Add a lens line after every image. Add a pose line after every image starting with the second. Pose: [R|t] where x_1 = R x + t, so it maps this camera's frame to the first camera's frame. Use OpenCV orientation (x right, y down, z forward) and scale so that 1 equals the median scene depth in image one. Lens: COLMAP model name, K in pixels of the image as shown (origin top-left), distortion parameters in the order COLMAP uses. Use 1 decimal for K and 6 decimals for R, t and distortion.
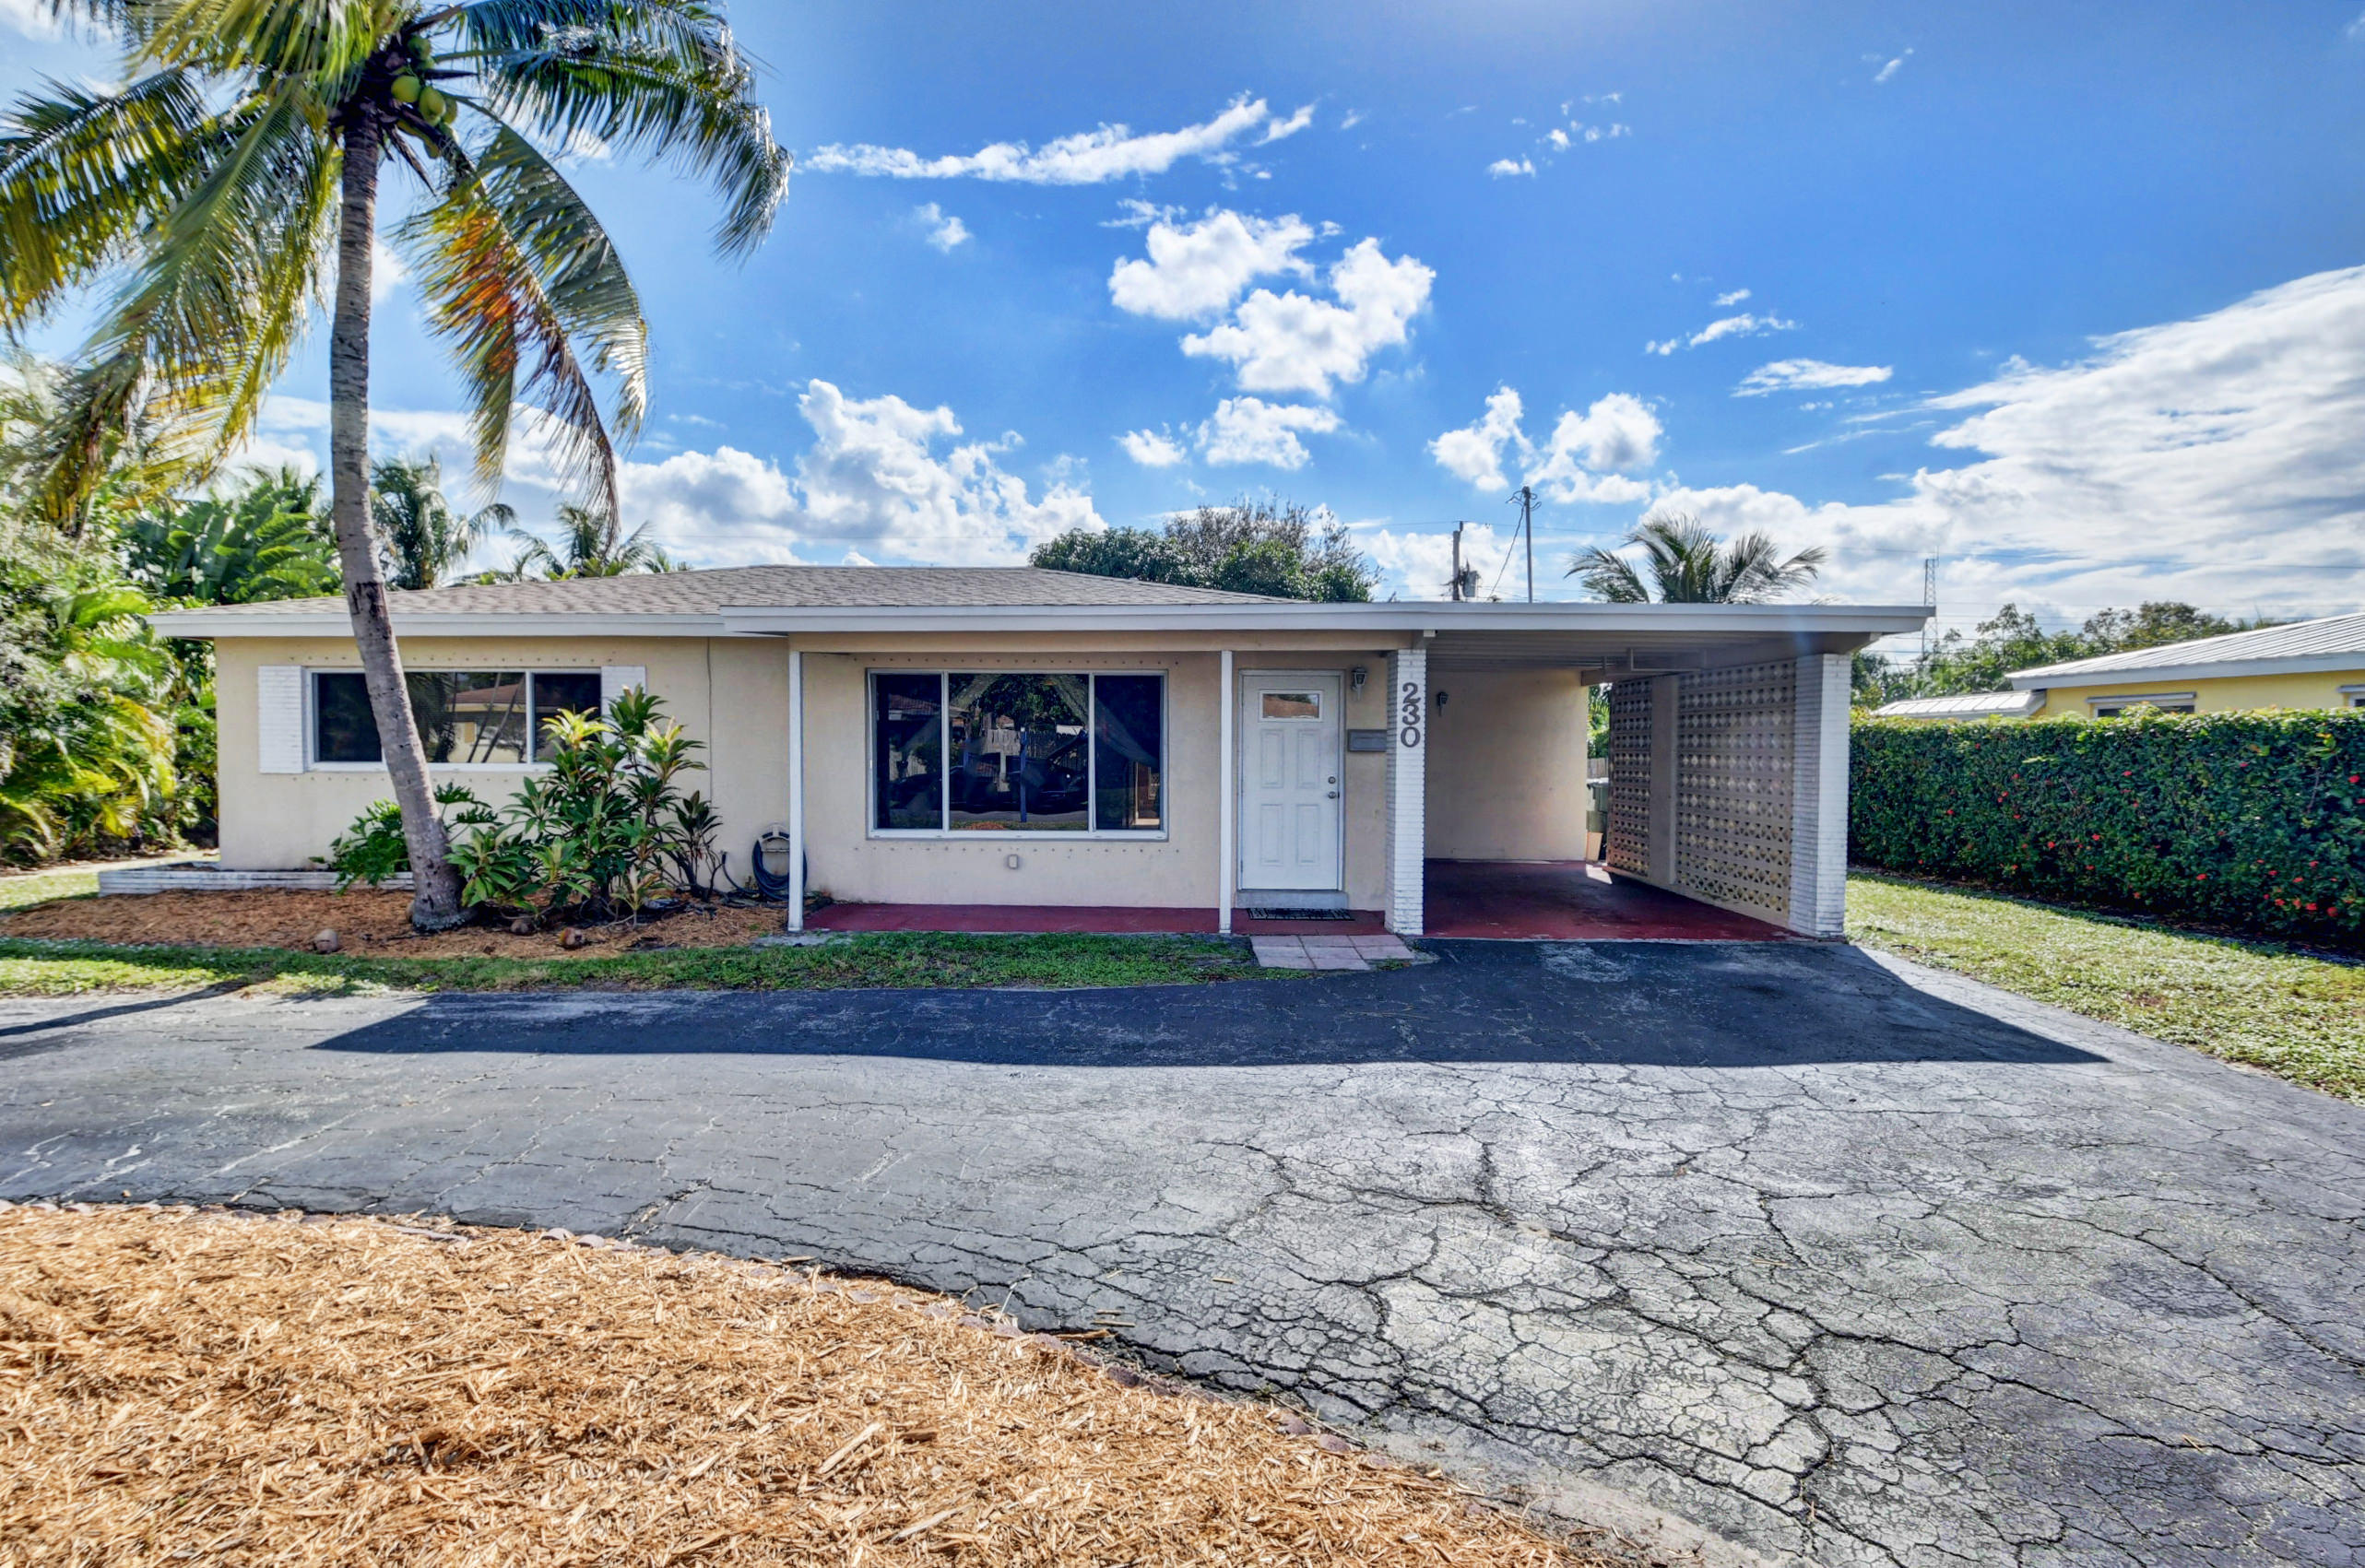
lens RADIAL K [[1148.4, 0, 1182.5], [0, 1148.4, 784.0], [0, 0, 1]] dist [0.005636, -0.019106]
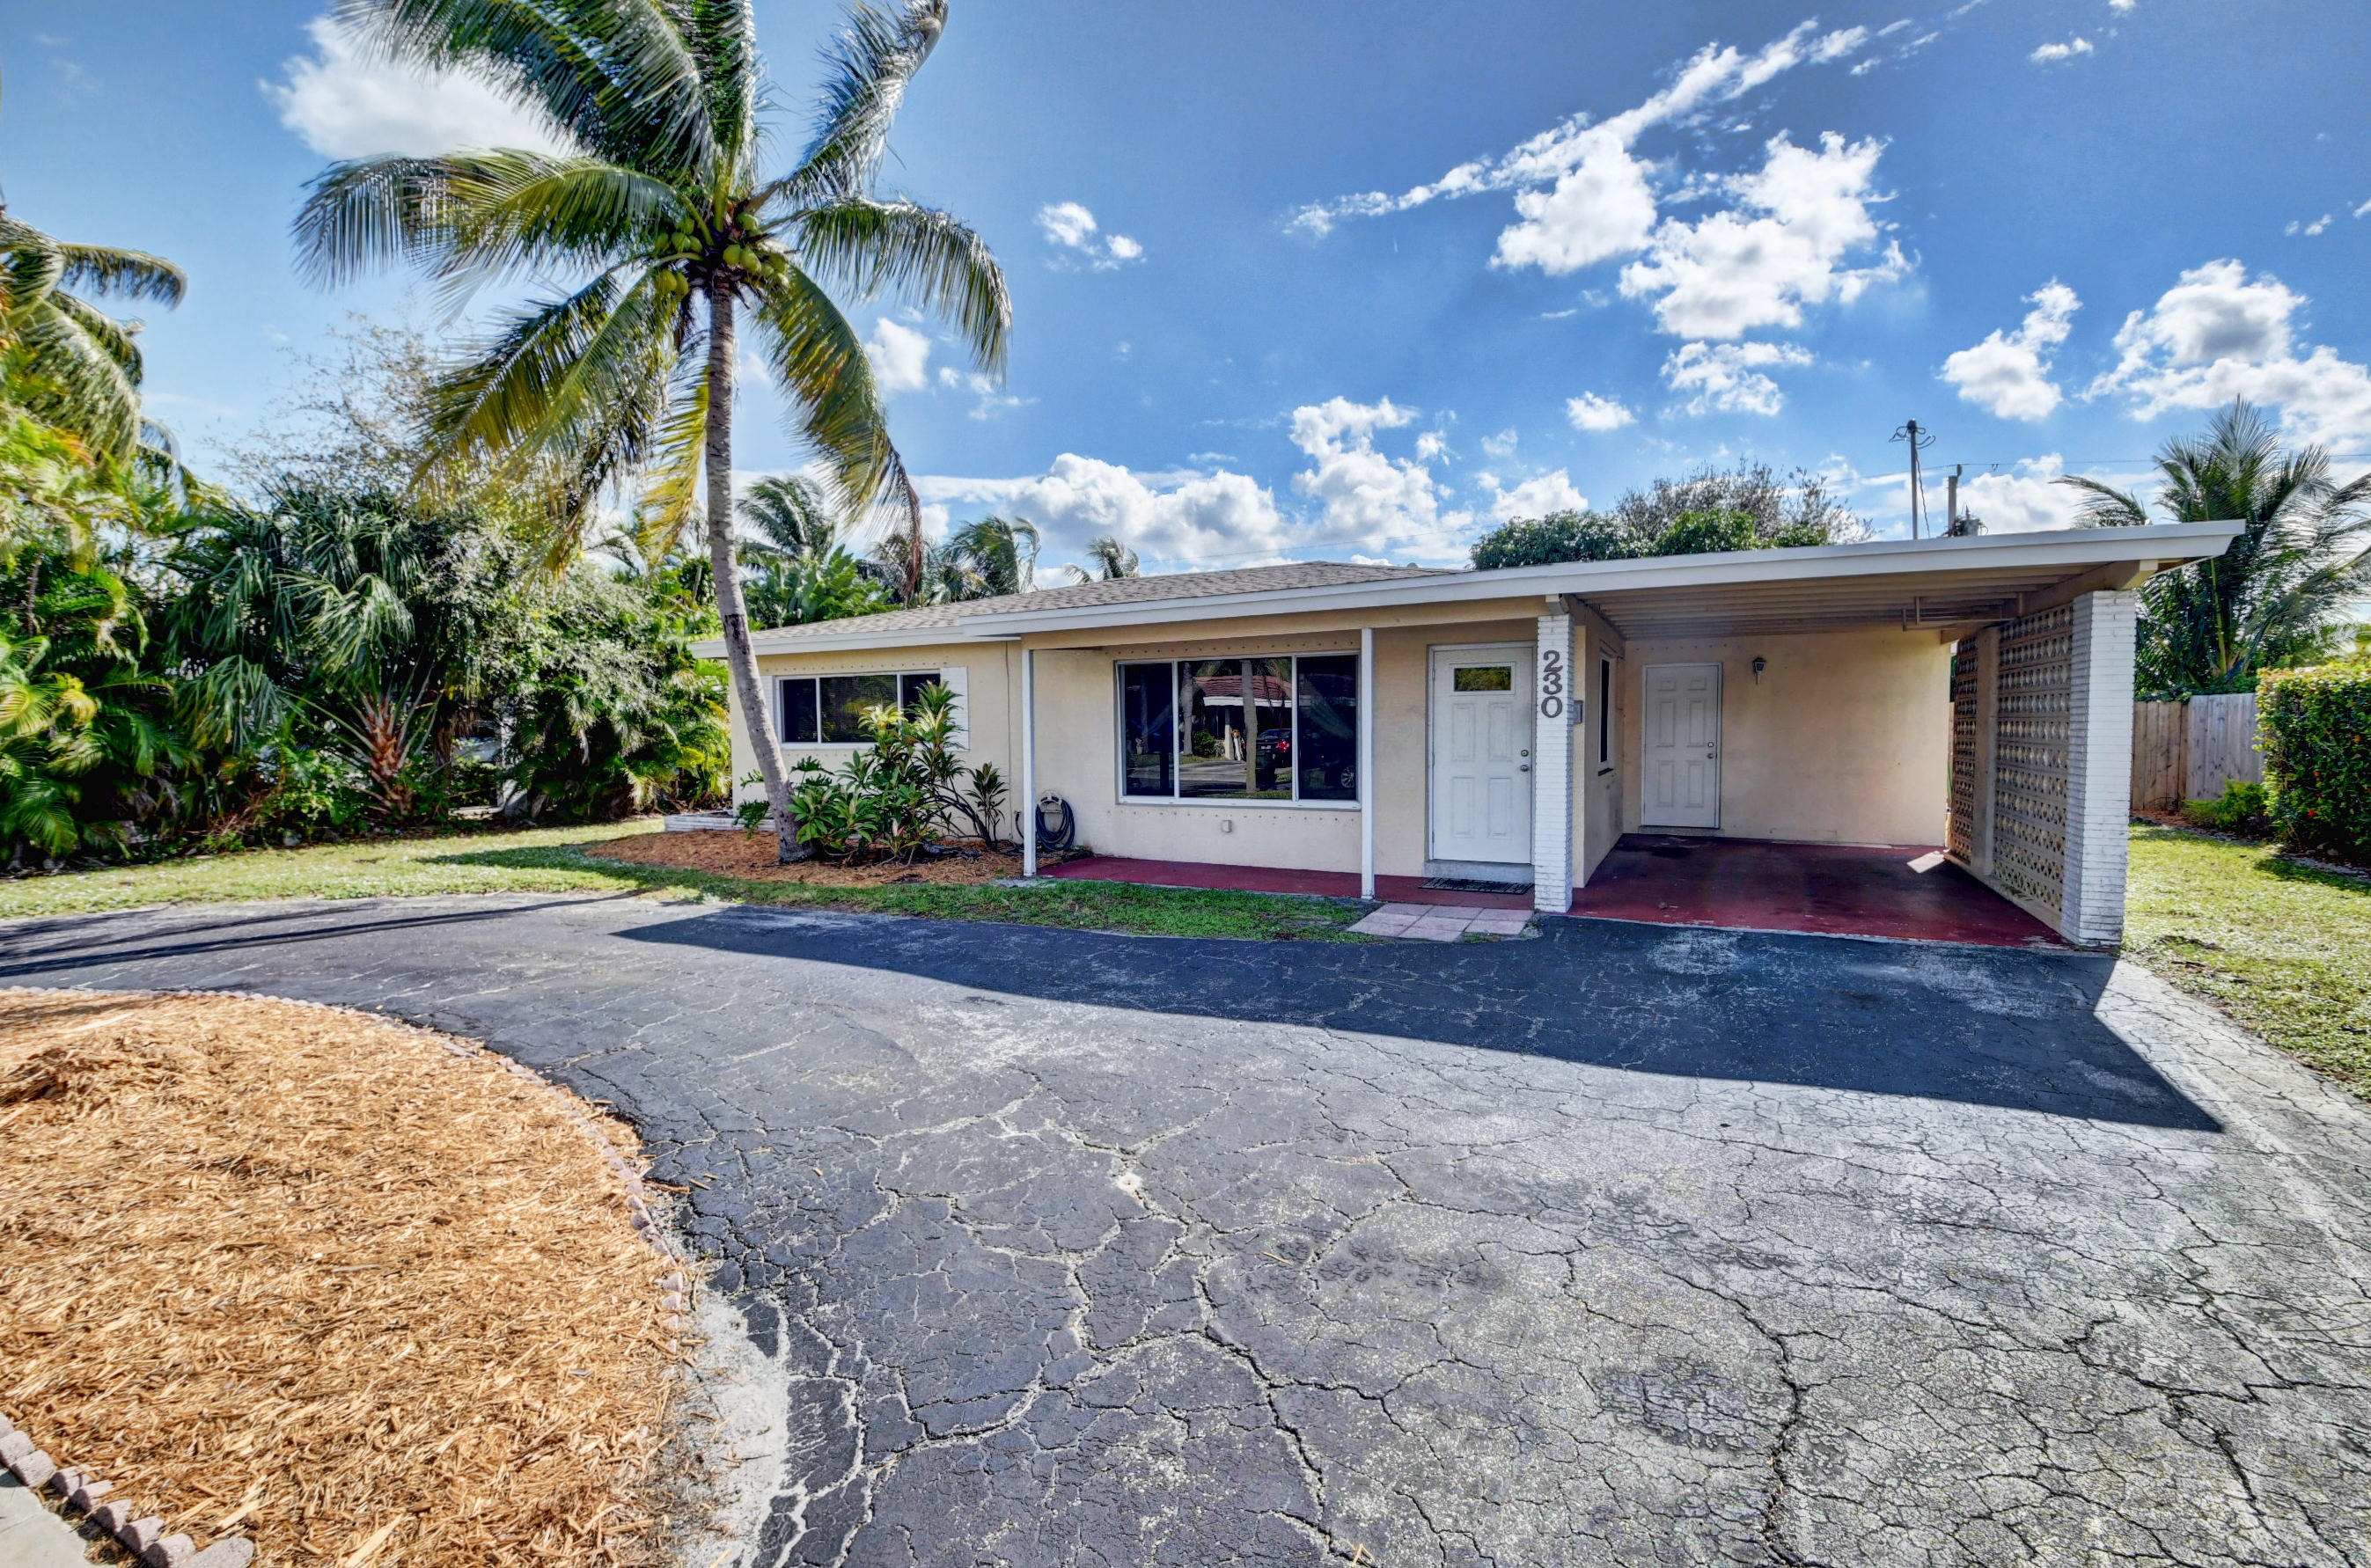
lens RADIAL K [[1037.5, 0, 1197.1], [0, 1037.5, 787.5], [0, 0, 1]] dist [-0.002575, -0.012581]
pose [[0.896996, 0.011105, -0.441899, 0.316564], [0.000057, 0.999681, 0.025238, 0.004599], [0.442039, -0.022664, 0.896710, 0.085069]]
